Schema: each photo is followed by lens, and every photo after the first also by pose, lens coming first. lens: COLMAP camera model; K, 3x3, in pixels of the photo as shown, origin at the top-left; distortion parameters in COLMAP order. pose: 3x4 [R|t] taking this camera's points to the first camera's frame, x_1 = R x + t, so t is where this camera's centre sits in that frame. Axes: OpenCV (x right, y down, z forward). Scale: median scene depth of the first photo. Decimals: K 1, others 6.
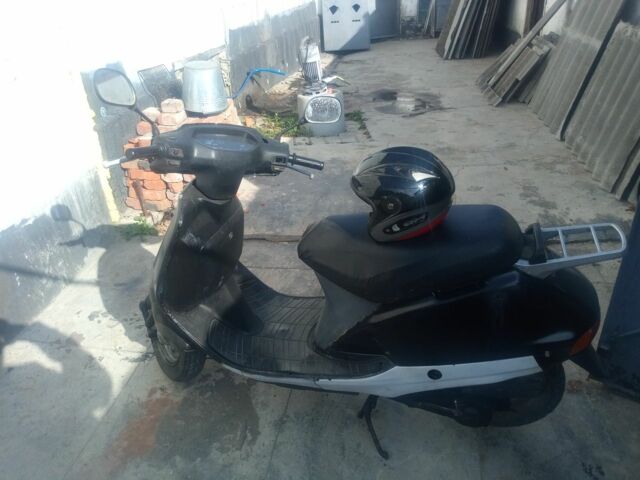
lens RADIAL K [[505.3, 0, 321.0], [0, 505.3, 227.4], [0, 0, 1]] dist [0.048337, -0.119604]
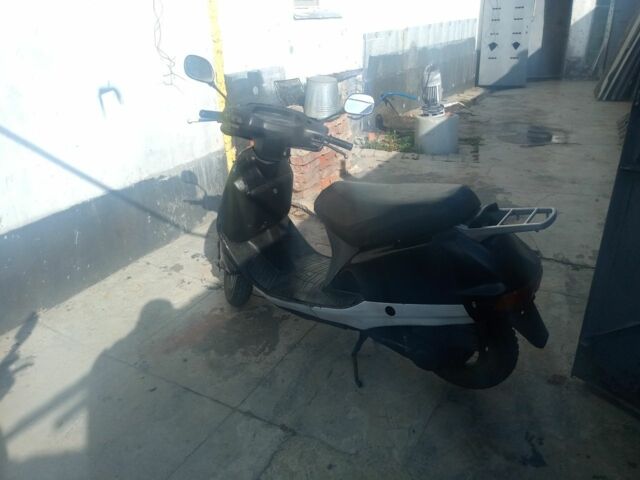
lens RADIAL K [[505.3, 0, 321.0], [0, 505.3, 227.4], [0, 0, 1]] dist [0.048337, -0.119604]
pose [[0.939772, 0.149307, -0.307466, 0.222766], [-0.168820, 0.984925, -0.037715, 0.087461], [0.297200, 0.087350, 0.950811, -0.135404]]
